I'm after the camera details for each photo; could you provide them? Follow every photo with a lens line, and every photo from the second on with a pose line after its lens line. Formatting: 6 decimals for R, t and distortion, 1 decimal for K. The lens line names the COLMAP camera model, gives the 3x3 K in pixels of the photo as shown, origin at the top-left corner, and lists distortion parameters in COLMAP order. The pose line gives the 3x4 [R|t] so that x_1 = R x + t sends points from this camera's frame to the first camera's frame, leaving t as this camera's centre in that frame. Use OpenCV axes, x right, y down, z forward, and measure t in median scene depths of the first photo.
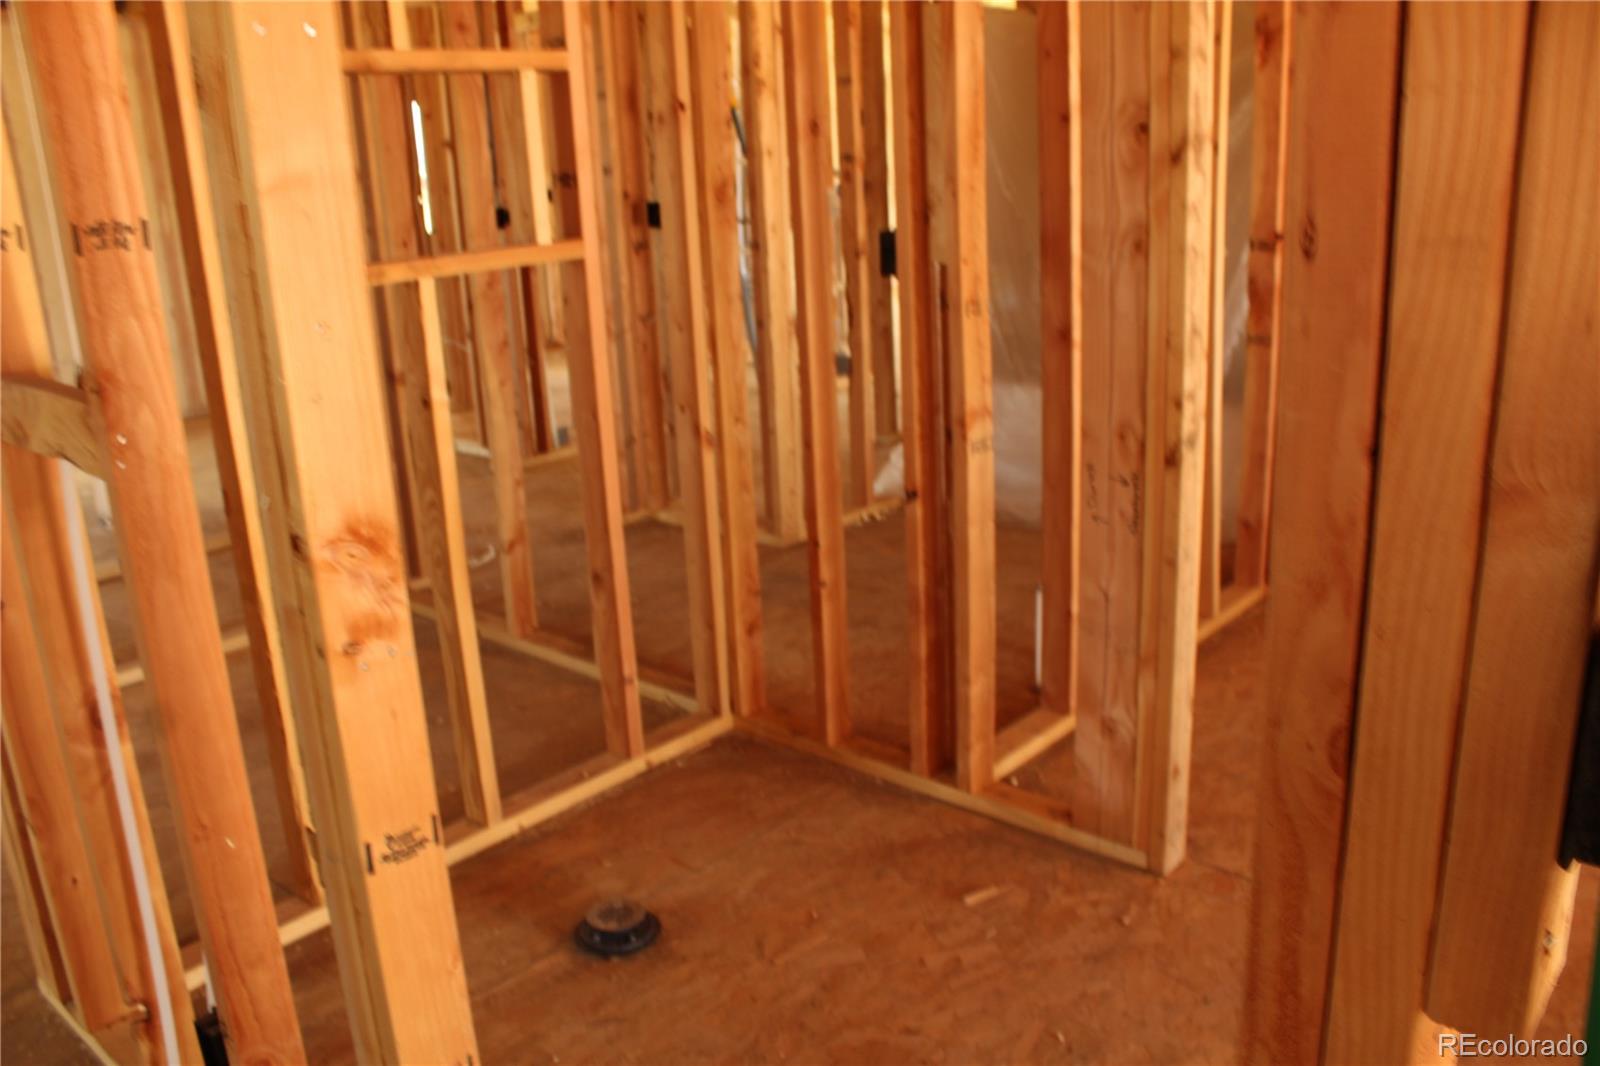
lens RADIAL K [[1324.9, 0, 802.3], [0, 1324.9, 514.5], [0, 0, 1]] dist [-0.073945, 0.004247]
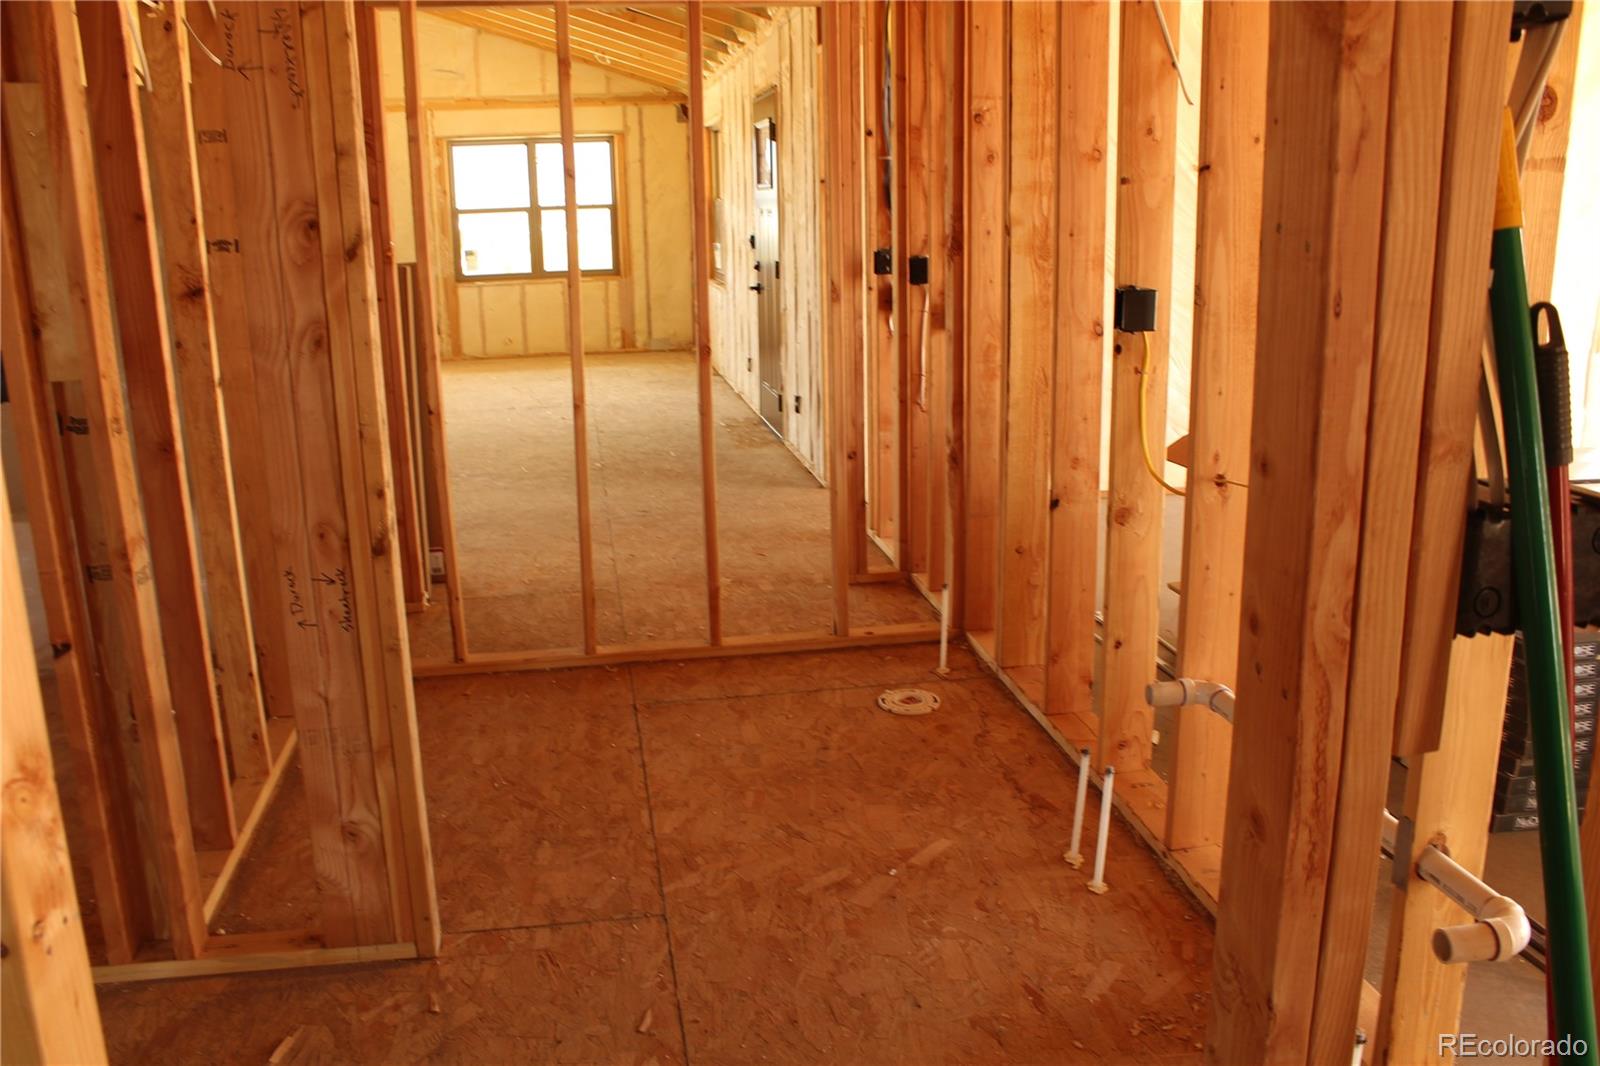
lens RADIAL K [[1343.1, 0, 800.0], [0, 1343.1, 533.0], [0, 0, 1]] dist [-0.072503, 0.006737]
pose [[0.654776, -0.166617, 0.737229, -0.246989], [0.206406, 0.977742, 0.037653, -0.024139], [-0.727094, 0.127514, 0.674593, 0.070520]]
